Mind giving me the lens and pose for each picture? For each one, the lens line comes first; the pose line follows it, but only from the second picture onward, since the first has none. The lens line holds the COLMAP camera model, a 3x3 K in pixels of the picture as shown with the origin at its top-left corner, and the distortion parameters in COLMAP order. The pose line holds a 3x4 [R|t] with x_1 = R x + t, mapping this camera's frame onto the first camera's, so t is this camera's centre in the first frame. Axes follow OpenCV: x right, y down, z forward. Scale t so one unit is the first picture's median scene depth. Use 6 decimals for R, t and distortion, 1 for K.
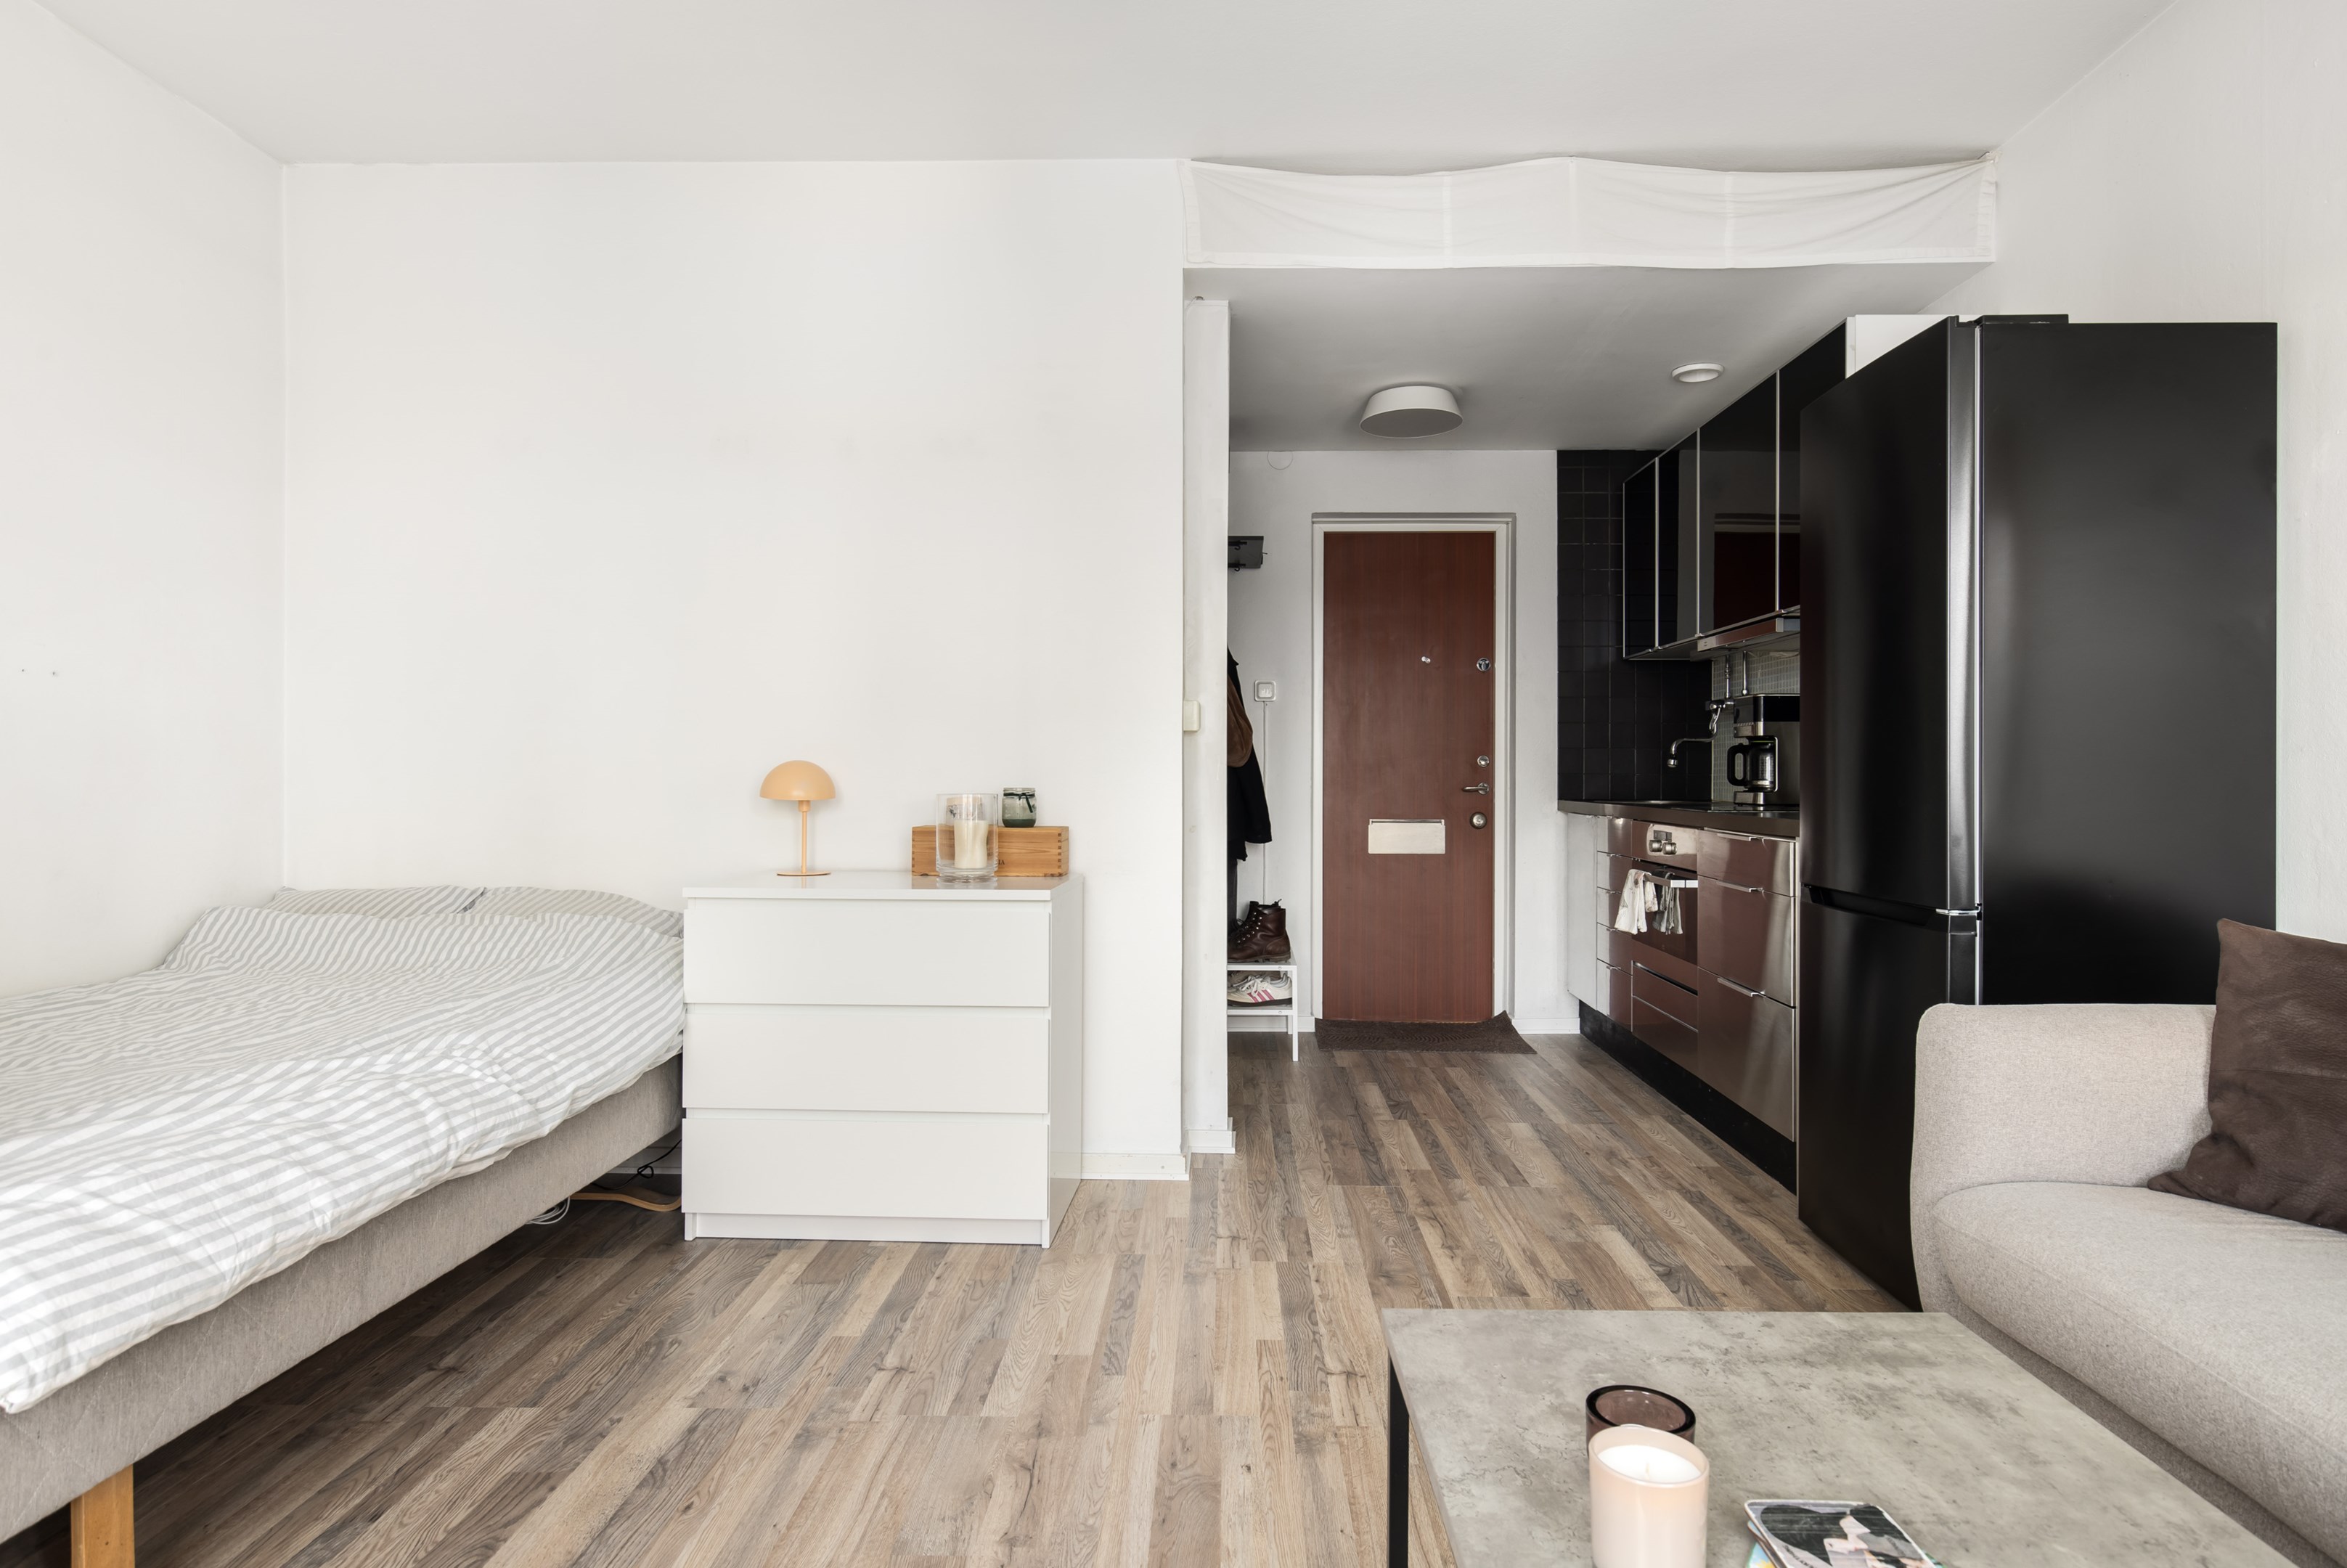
lens RADIAL K [[1273.7, 0, 1177.7], [0, 1273.7, 769.3], [0, 0, 1]] dist [-0.000973, 0.001992]
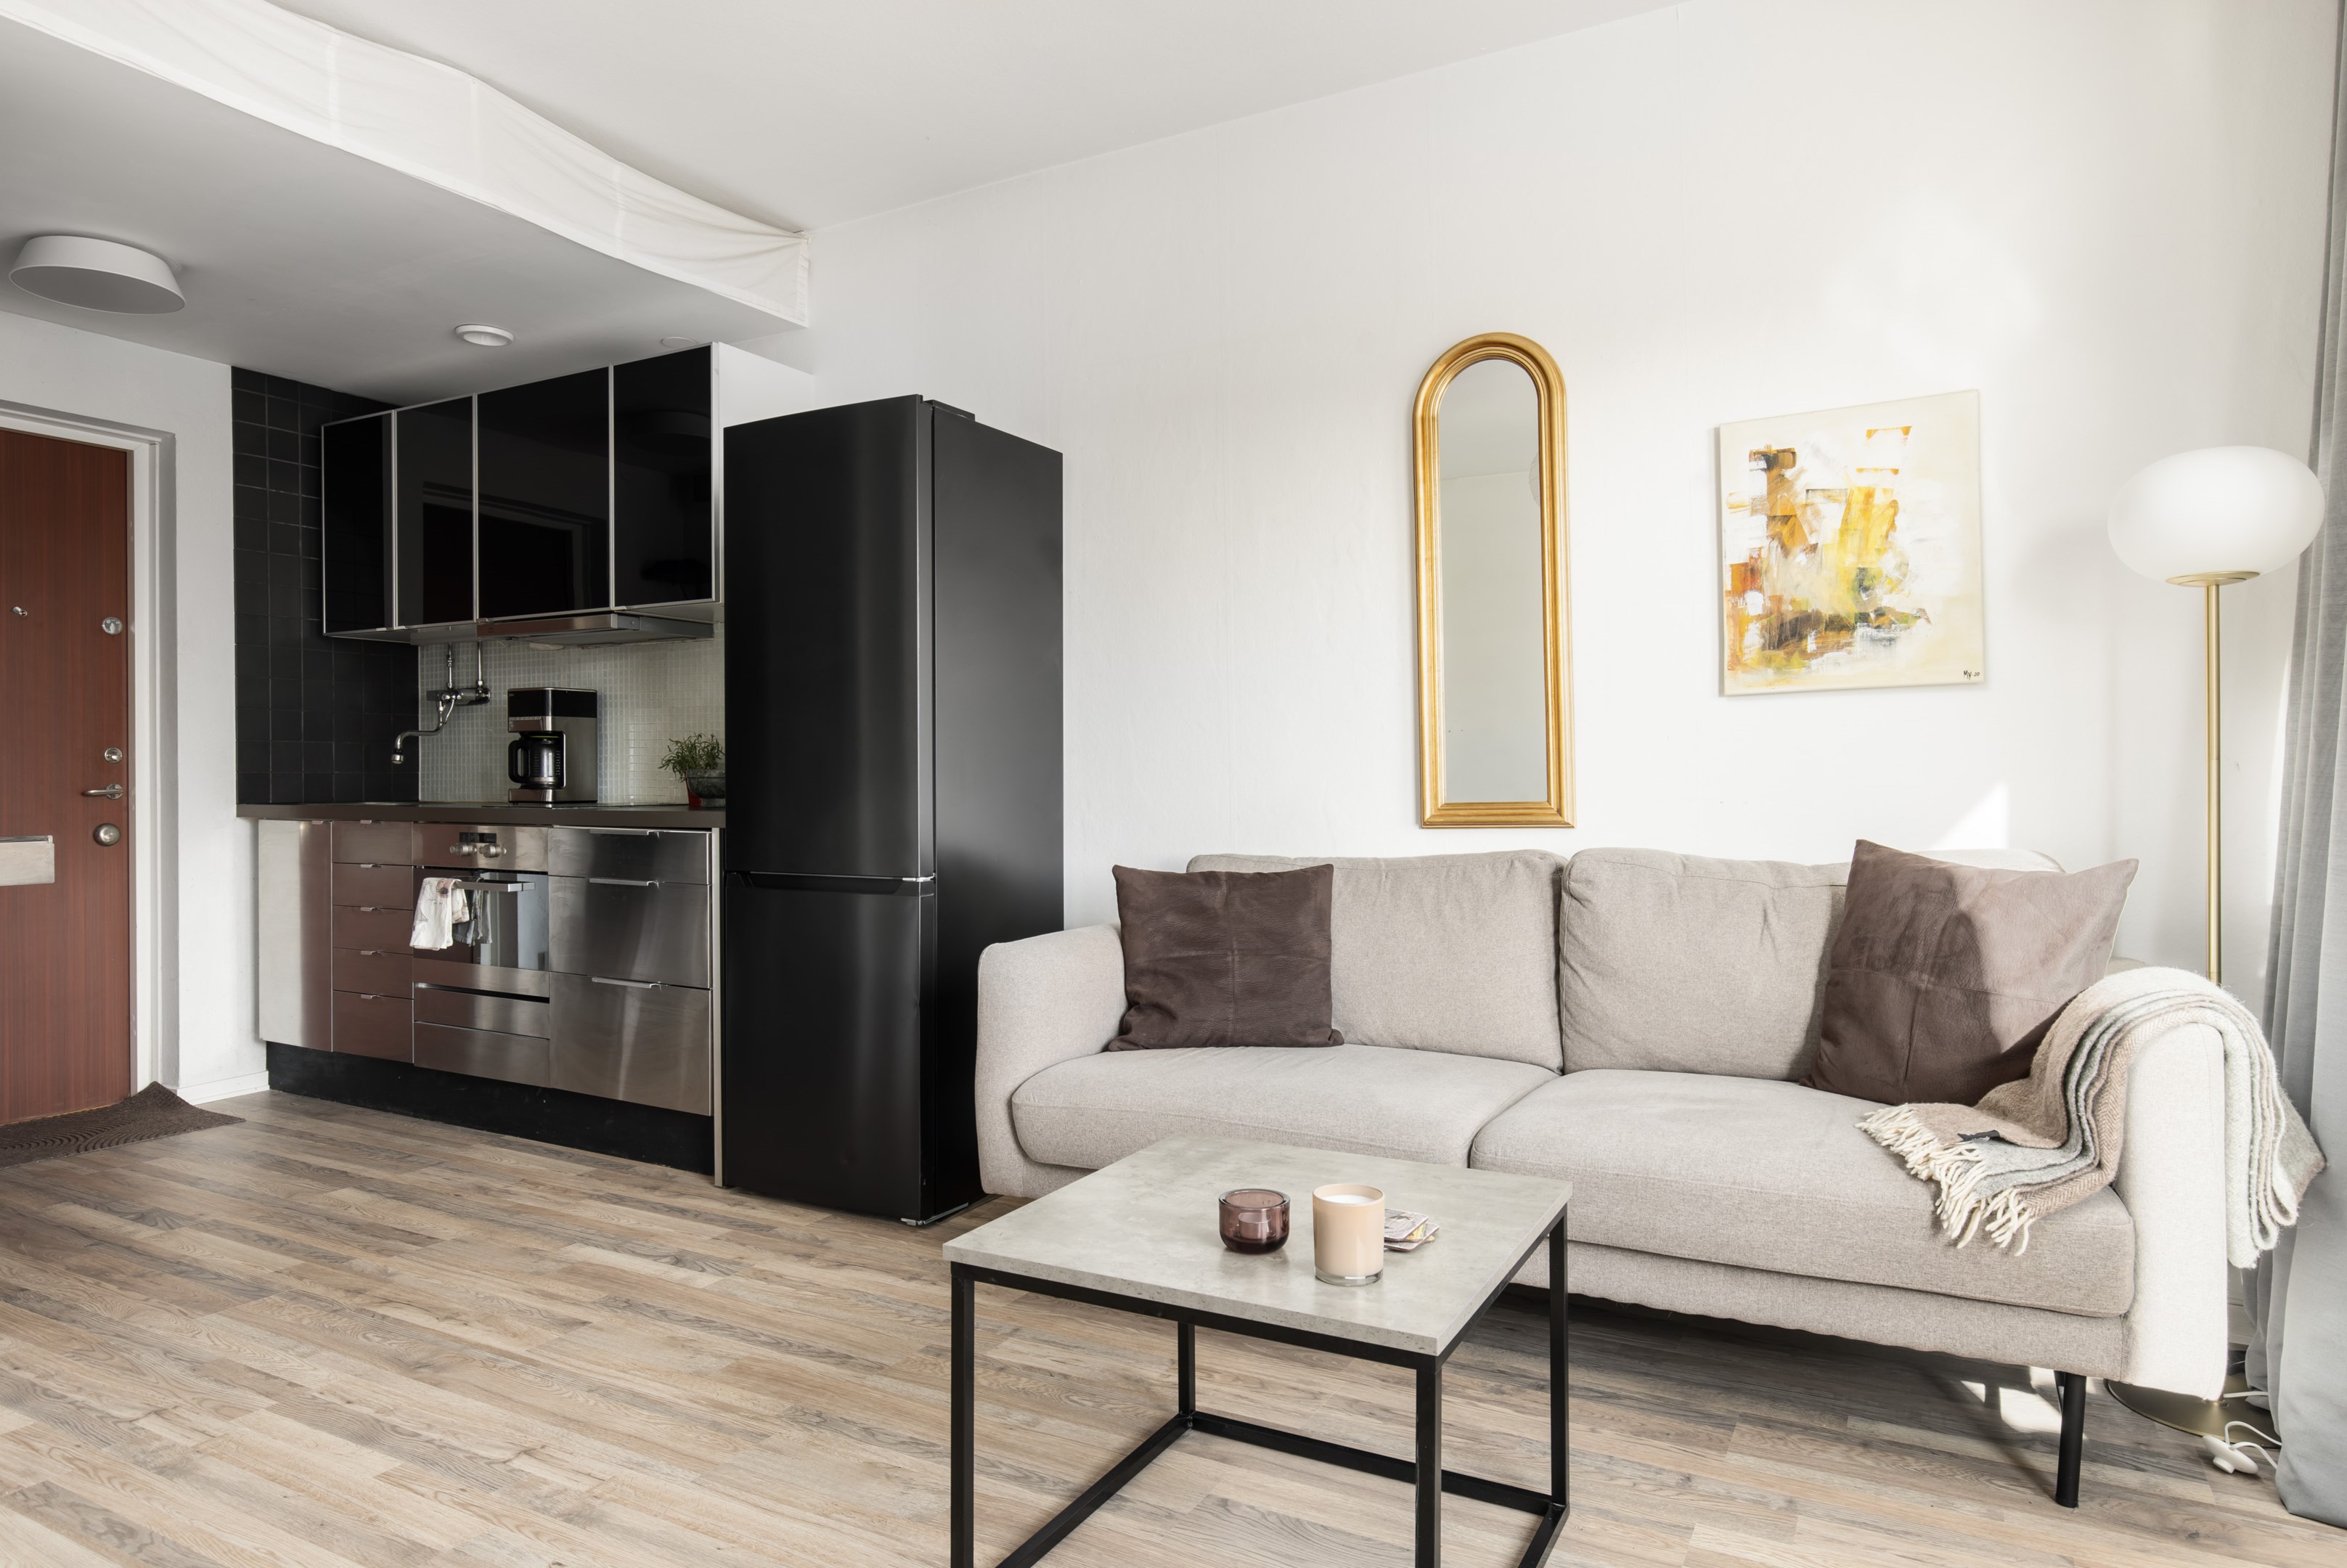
lens RADIAL K [[1421.1, 0, 1165.1], [0, 1421.1, 781.9], [0, 0, 1]] dist [0.002366, -0.001803]
pose [[0.460842, -0.008457, 0.887442, -0.278880], [0.000944, 0.999959, 0.009039, 0.003150], [-0.887482, -0.003328, 0.460831, 0.086217]]
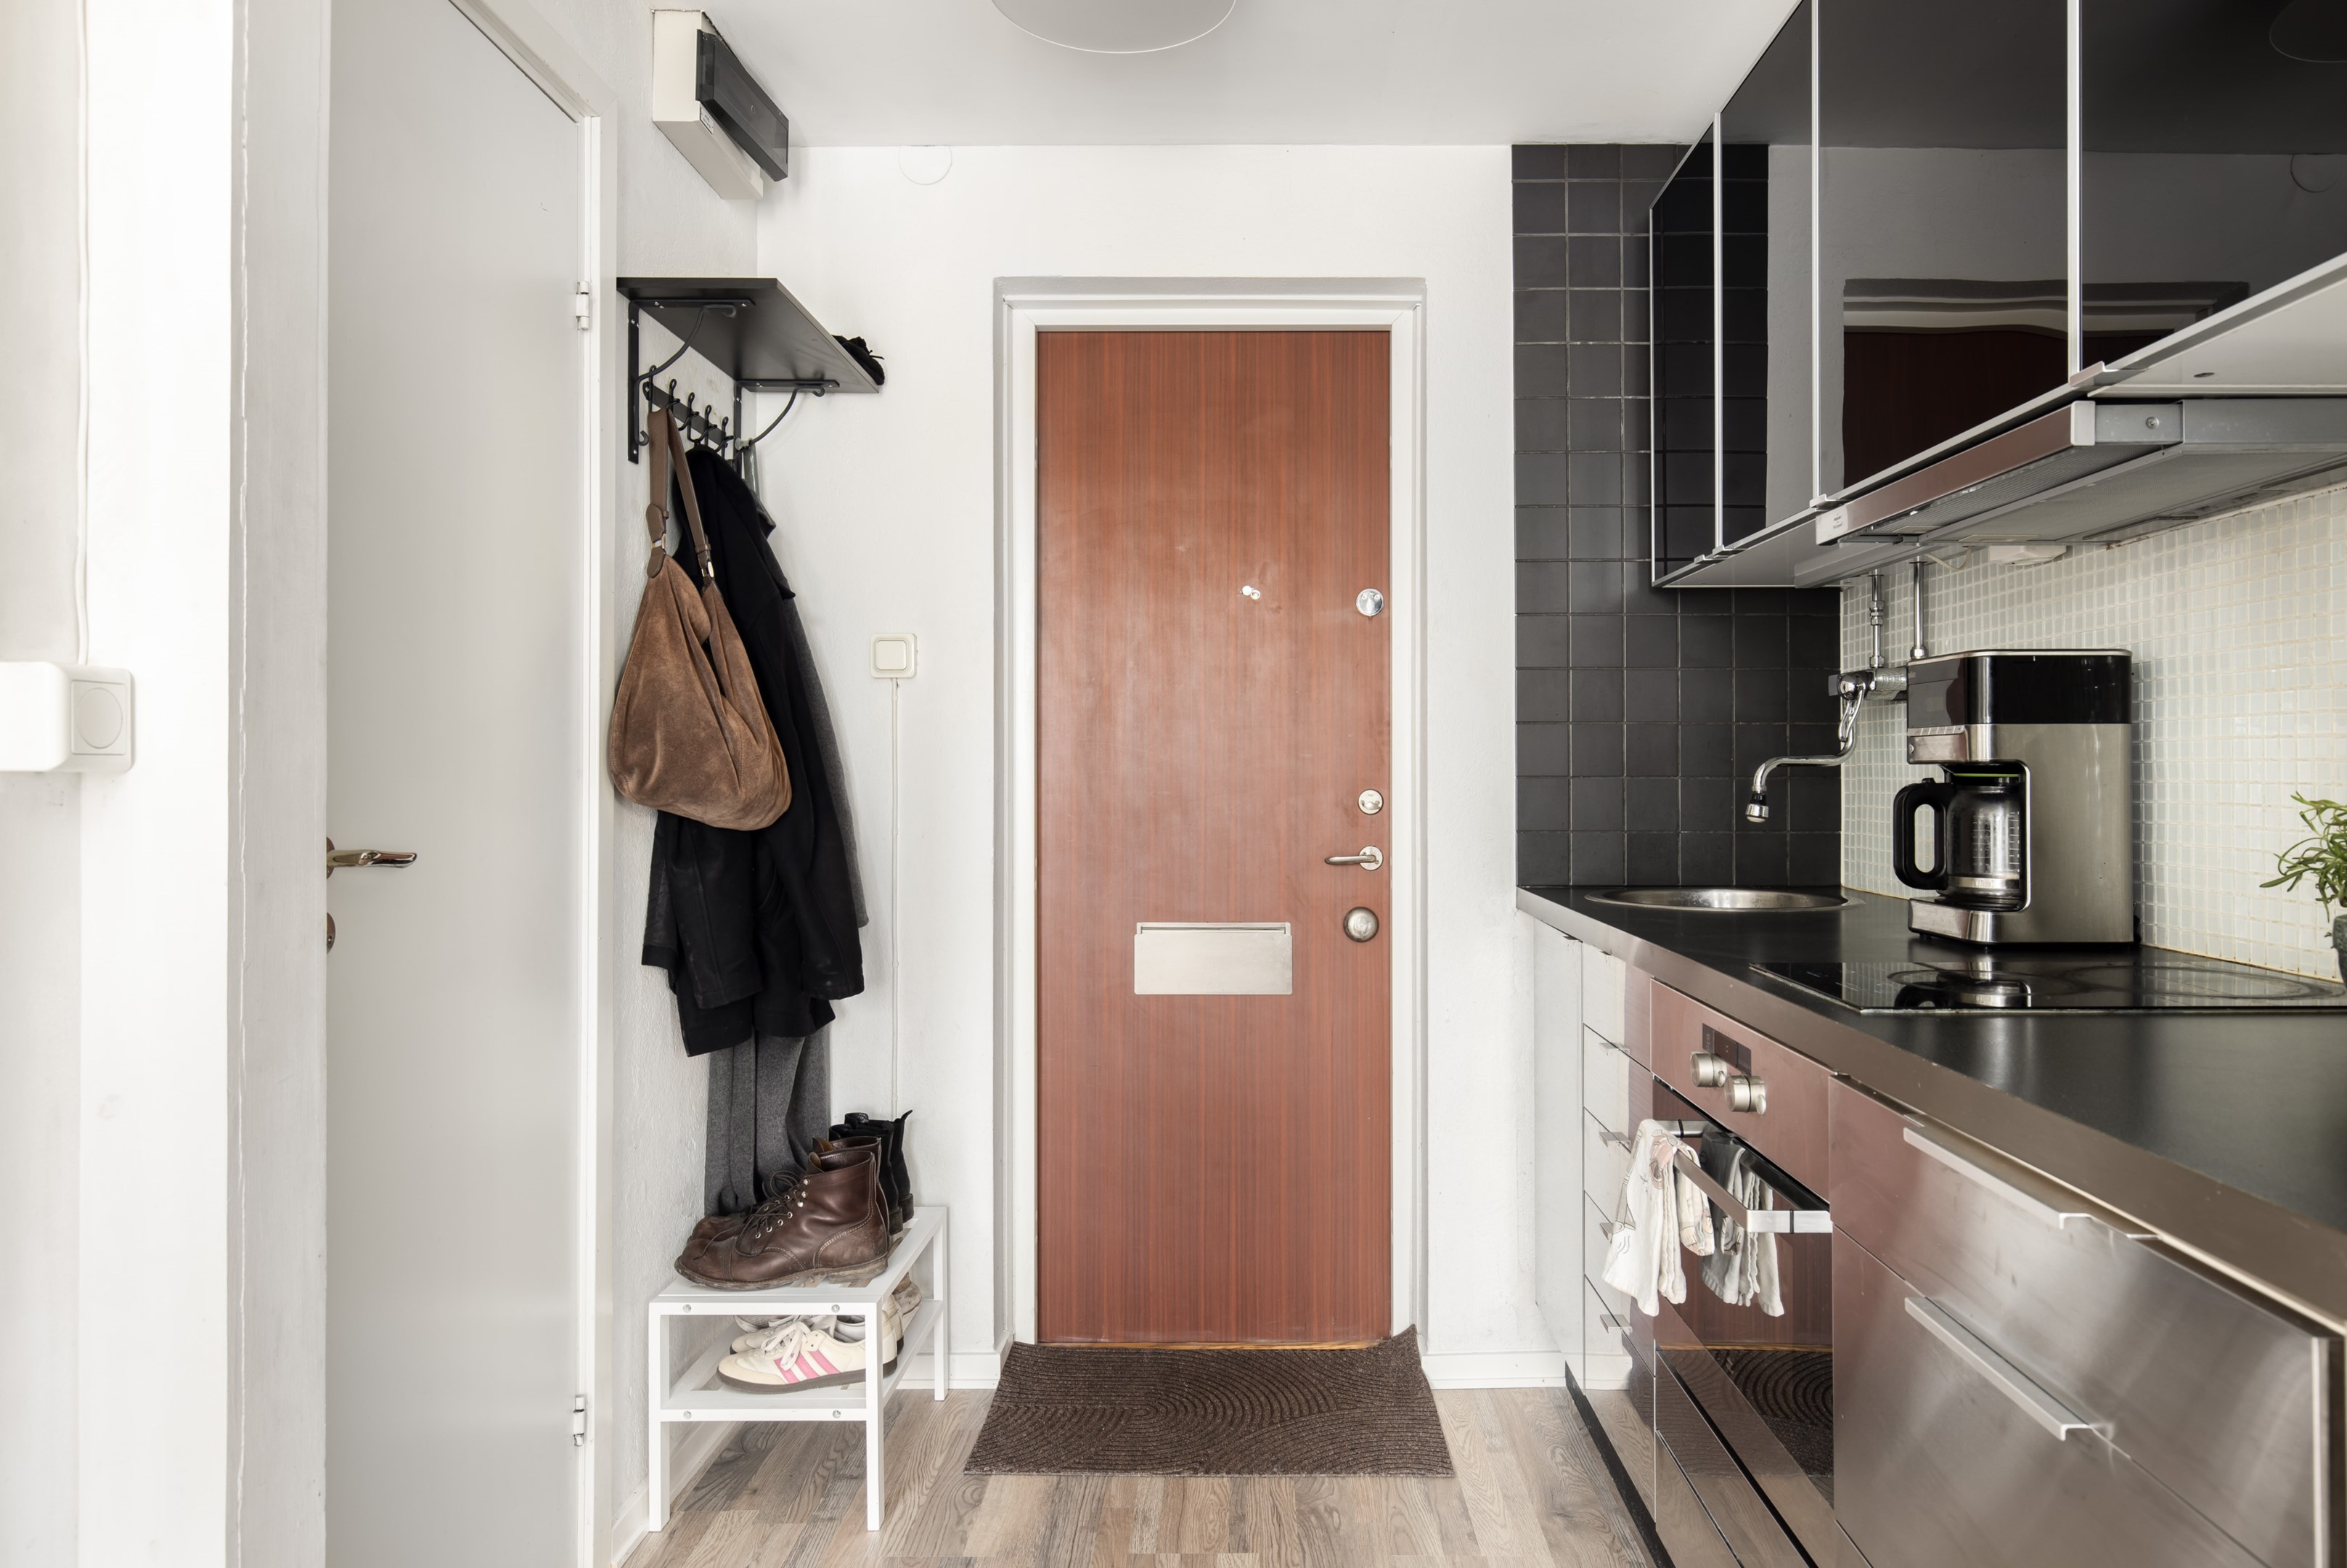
lens RADIAL K [[1513.6, 0, 1228.5], [0, 1513.6, 760.1], [0, 0, 1]] dist [0.016817, -0.000284]
pose [[0.999505, -0.002902, 0.031312, 0.215856], [0.003064, 0.999982, -0.005126, -0.024643], [-0.031297, 0.005220, 0.999497, 0.546884]]
